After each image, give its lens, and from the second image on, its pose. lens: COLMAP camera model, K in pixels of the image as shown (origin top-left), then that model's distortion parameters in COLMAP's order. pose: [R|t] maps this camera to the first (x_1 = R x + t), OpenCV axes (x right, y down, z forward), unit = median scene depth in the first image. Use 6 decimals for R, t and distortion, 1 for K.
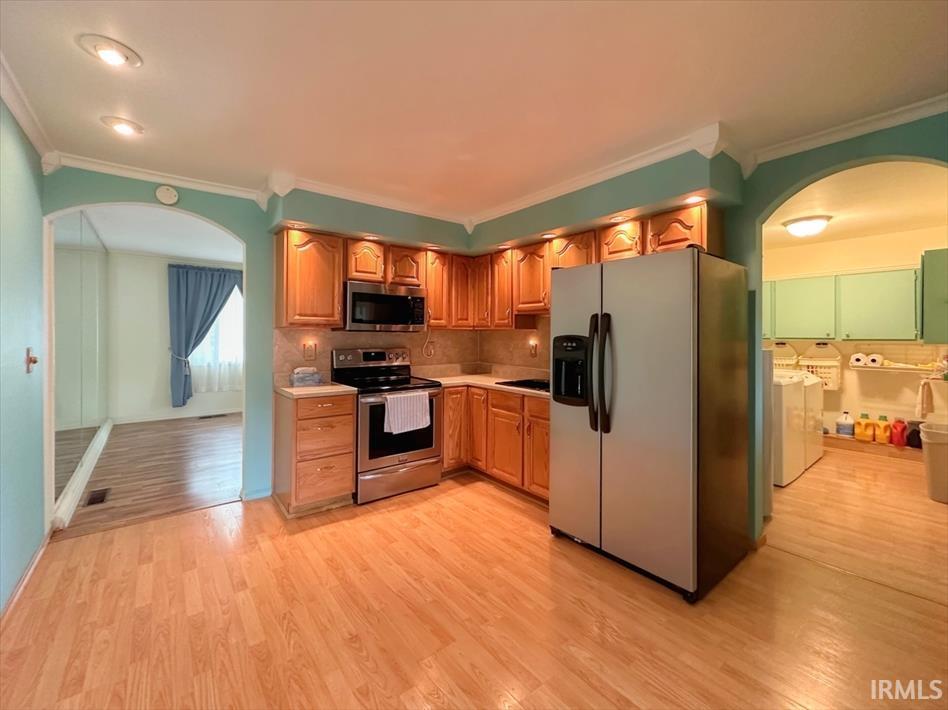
lens RADIAL K [[384.4, 0, 450.1], [0, 384.4, 334.7], [0, 0, 1]] dist [-0.006687, 0.000929]
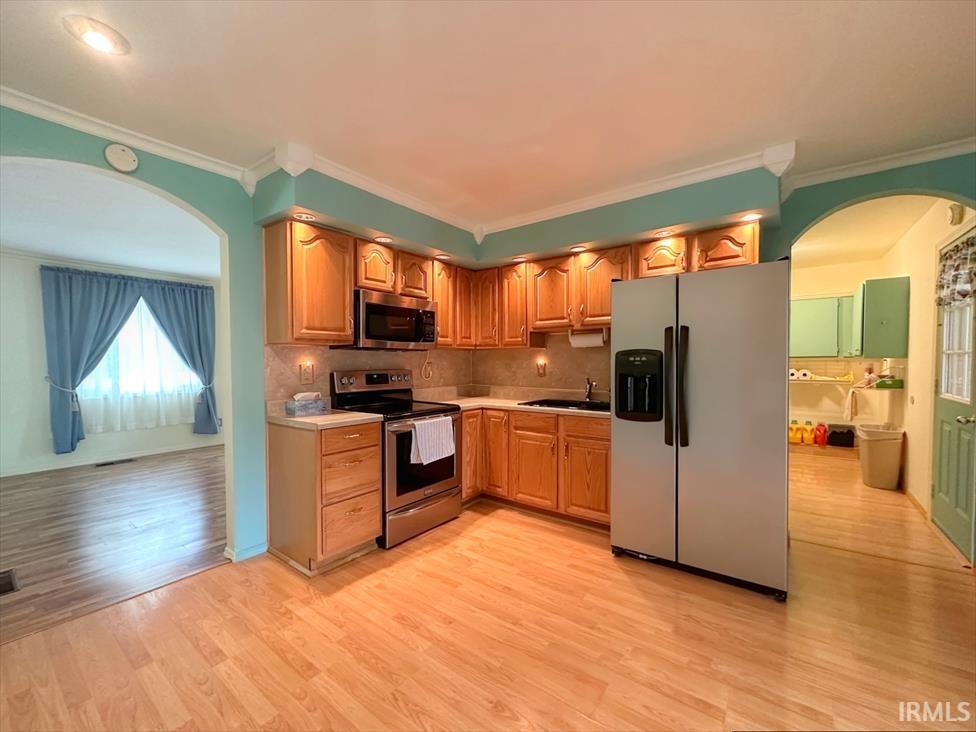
lens RADIAL K [[395.7, 0, 471.9], [0, 395.7, 370.9], [0, 0, 1]] dist [-0.006687, 0.000929]
pose [[0.970078, -0.014752, 0.242343, -0.258972], [0.008110, 0.999564, 0.028379, 0.018387], [-0.242656, -0.025565, 0.969775, 0.100846]]
